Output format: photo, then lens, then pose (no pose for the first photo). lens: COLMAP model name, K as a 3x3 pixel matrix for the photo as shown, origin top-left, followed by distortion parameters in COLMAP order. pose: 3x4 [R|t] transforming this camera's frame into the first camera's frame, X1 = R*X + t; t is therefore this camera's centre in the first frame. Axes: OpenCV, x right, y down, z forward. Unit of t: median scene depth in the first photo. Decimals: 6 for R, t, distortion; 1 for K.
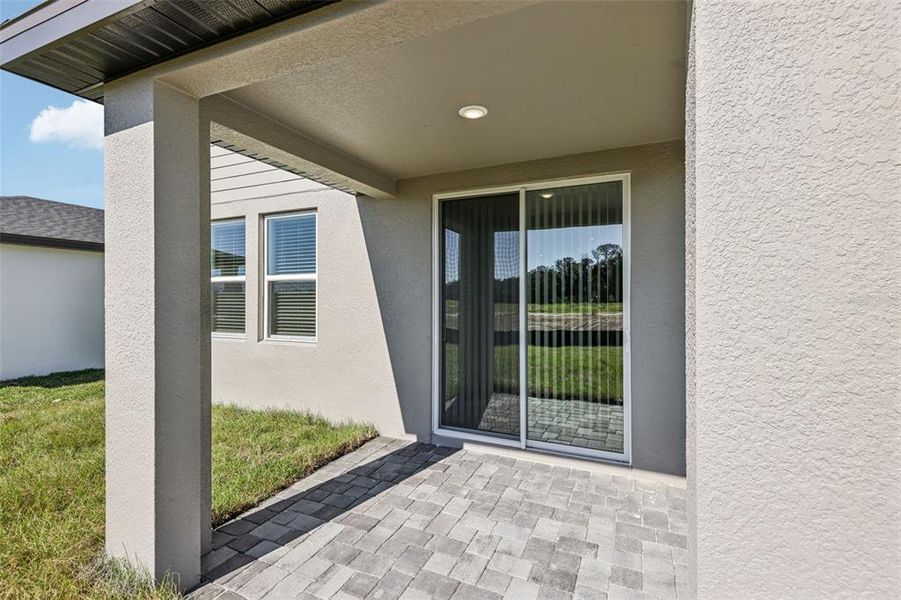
lens RADIAL K [[406.9, 0, 450.5], [0, 406.9, 300.0], [0, 0, 1]] dist [0.000576, 0.000133]
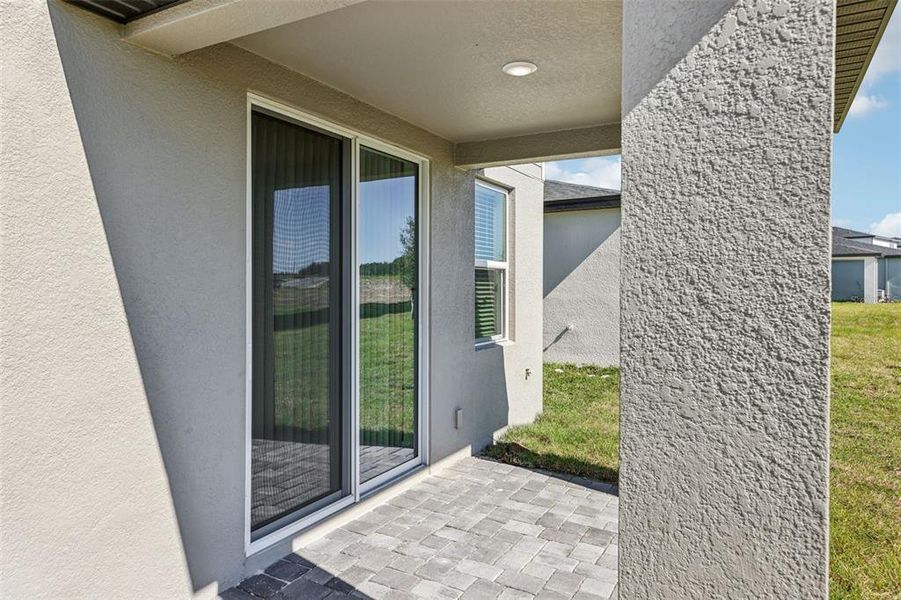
lens RADIAL K [[585.2, 0, 448.1], [0, 585.2, 287.3], [0, 0, 1]] dist [0.005201, 0.001158]
pose [[0.083456, -0.009991, 0.996461, -0.834871], [0.003177, 0.999947, 0.009760, -0.021522], [-0.996506, 0.002351, 0.083483, 0.755480]]
